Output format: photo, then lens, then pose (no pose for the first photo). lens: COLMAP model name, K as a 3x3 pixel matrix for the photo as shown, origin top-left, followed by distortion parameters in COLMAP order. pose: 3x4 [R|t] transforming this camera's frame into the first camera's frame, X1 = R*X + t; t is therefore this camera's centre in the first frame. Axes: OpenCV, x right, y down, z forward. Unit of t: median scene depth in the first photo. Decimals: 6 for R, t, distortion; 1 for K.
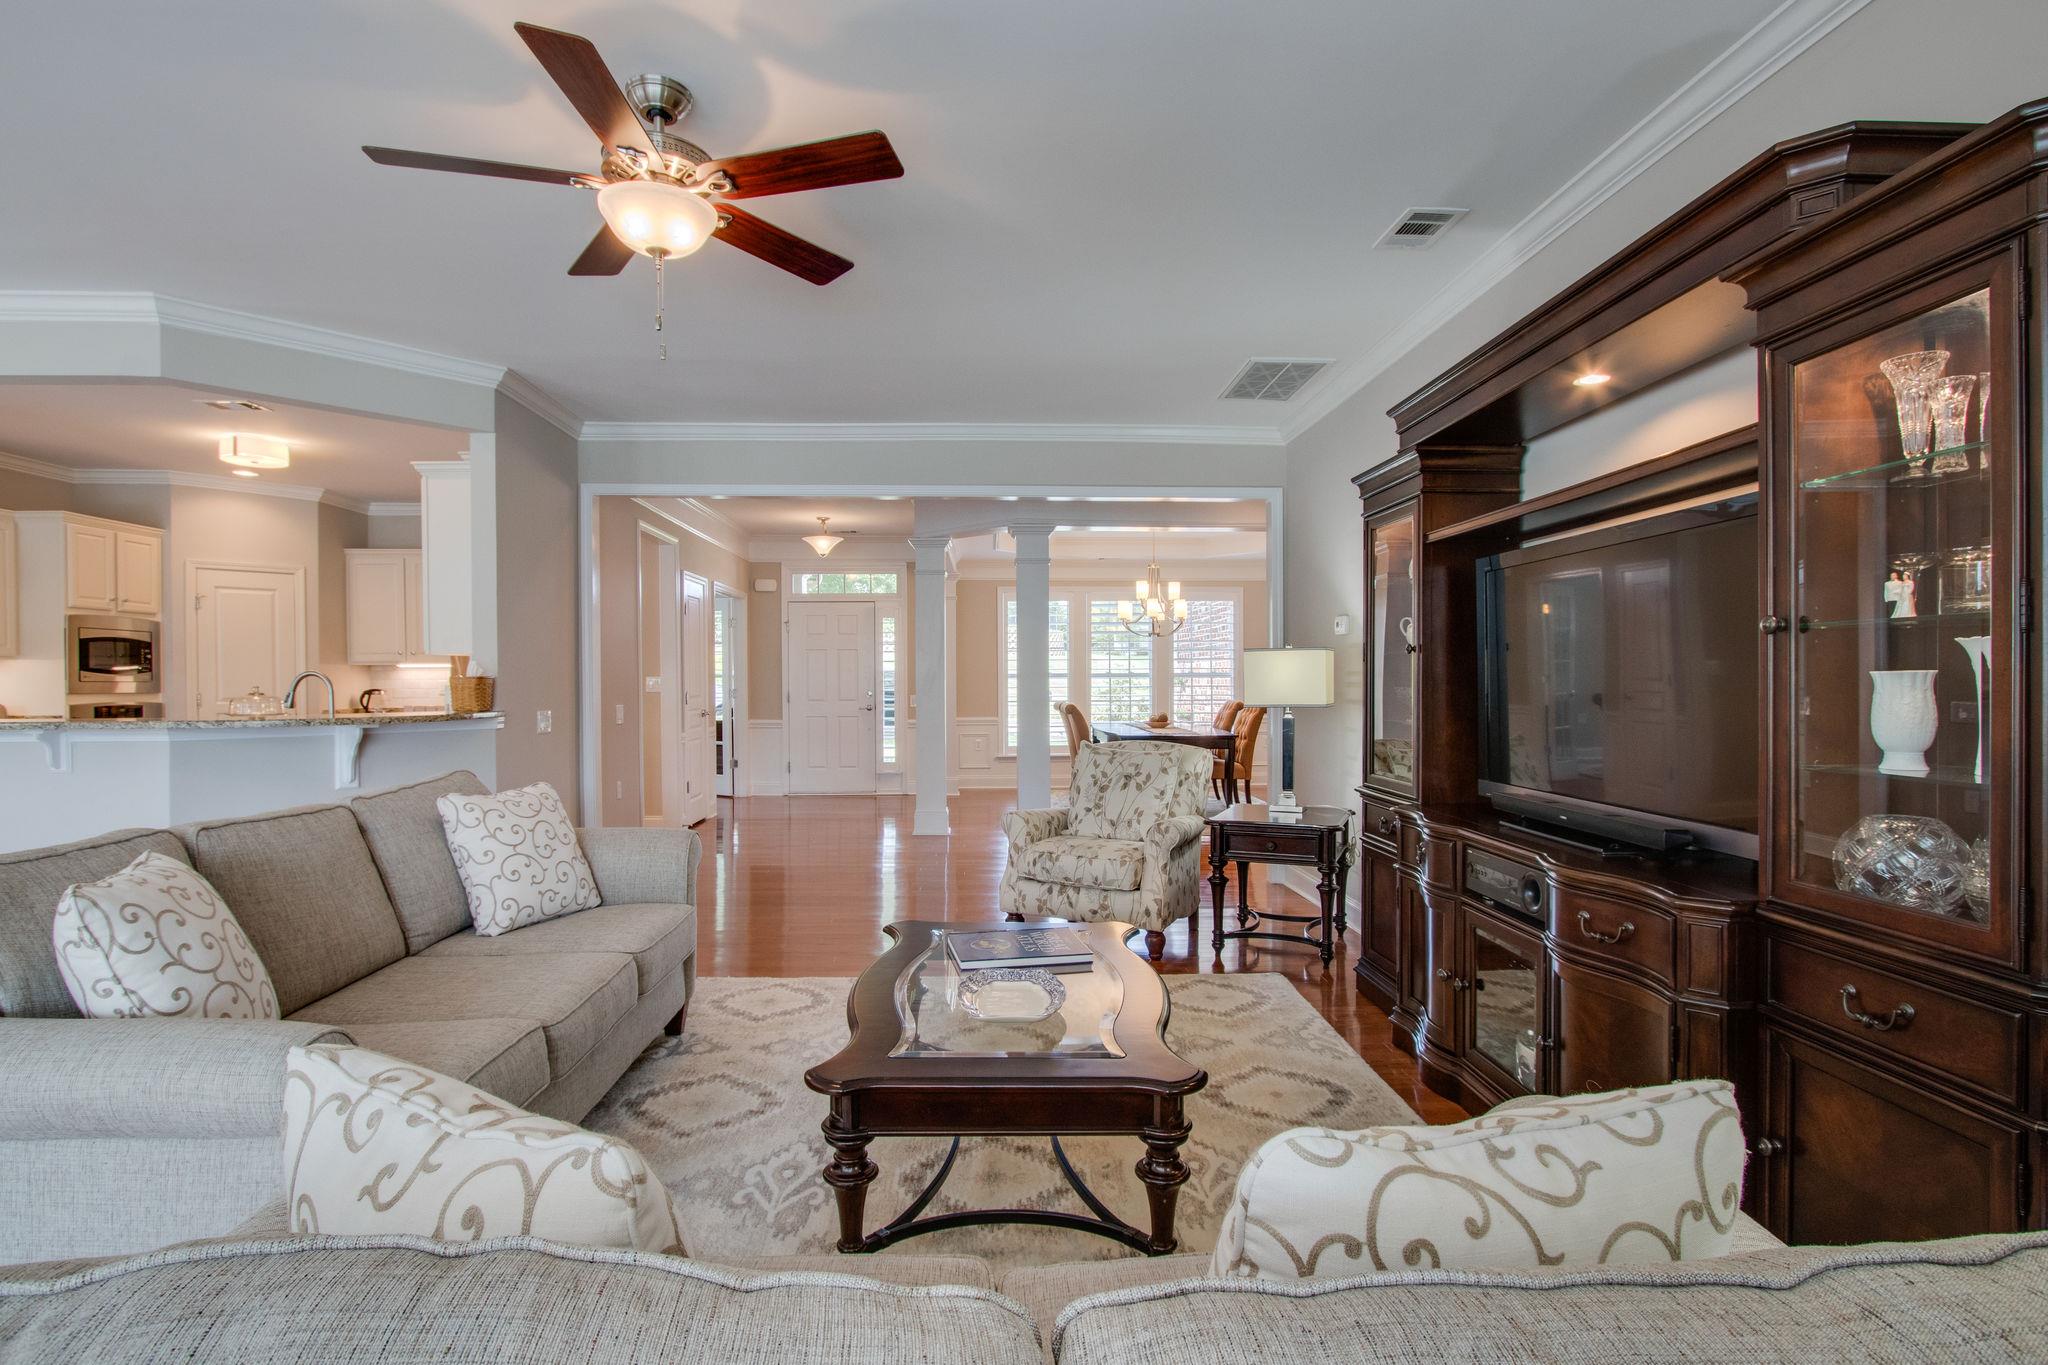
lens RADIAL K [[996.9, 0, 1007.5], [0, 996.9, 690.1], [0, 0, 1]] dist [-0.015602, 0.000630]
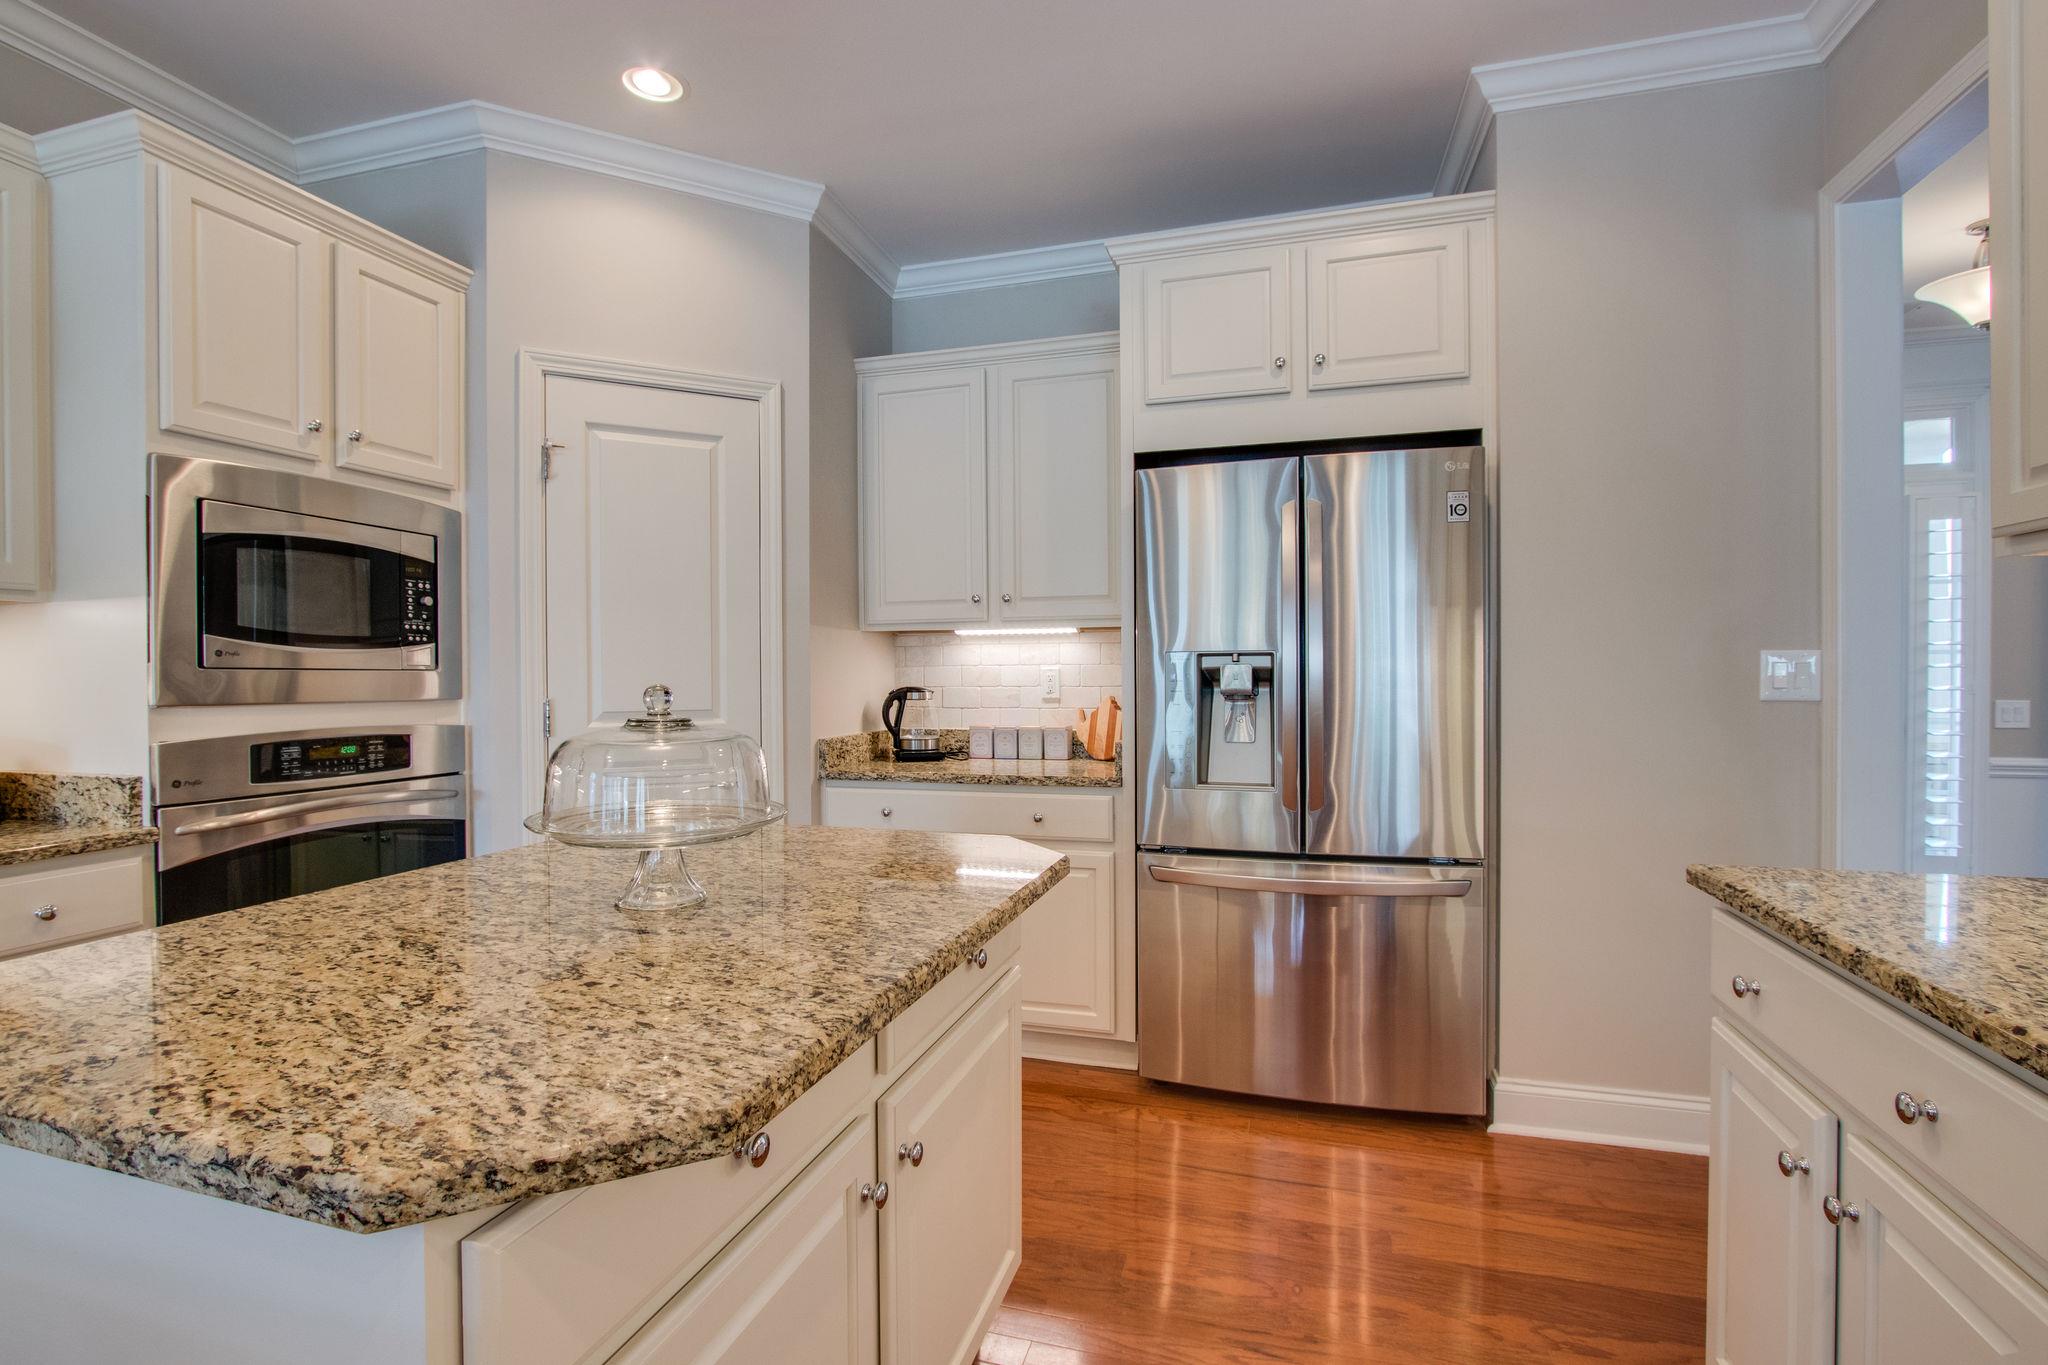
lens RADIAL K [[958.2, 0, 1010.0], [0, 958.2, 684.6], [0, 0, 1]] dist [-0.016978, 0.001294]
pose [[0.945456, 0.001080, -0.325748, -0.775988], [-0.000180, 0.999996, 0.002792, -0.005139], [0.325750, -0.002582, 0.945452, 1.037018]]
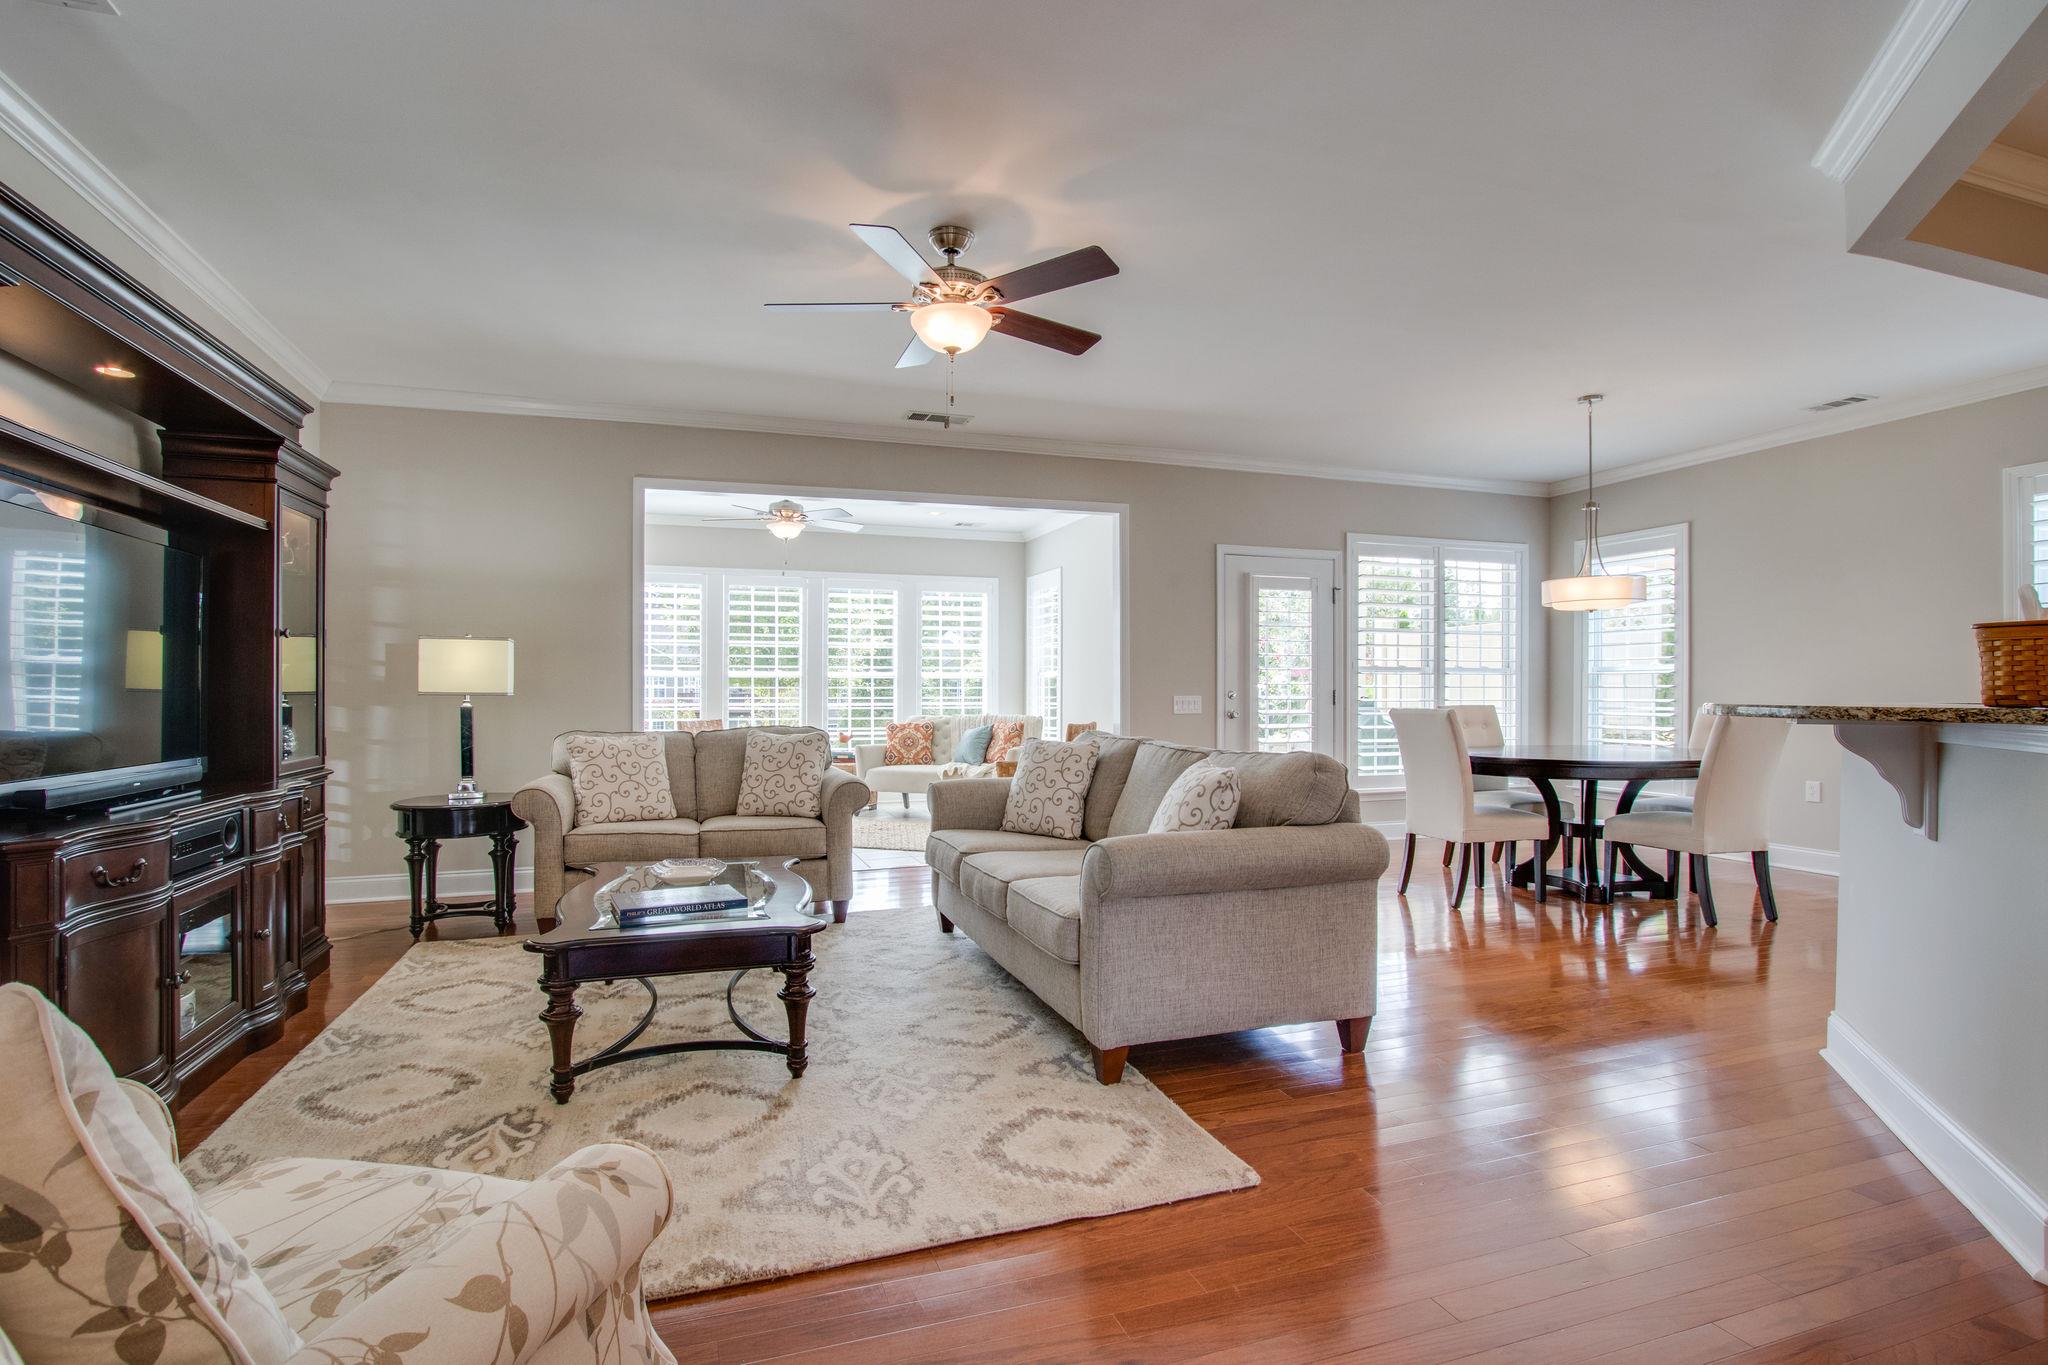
lens RADIAL K [[996.9, 0, 1007.5], [0, 996.9, 690.1], [0, 0, 1]] dist [-0.015602, 0.000630]
pose [[-0.959488, 0.003198, -0.281733, -0.016259], [-0.000043, 0.999934, 0.011496, 0.009529], [0.281751, 0.011042, -0.959424, 1.215808]]
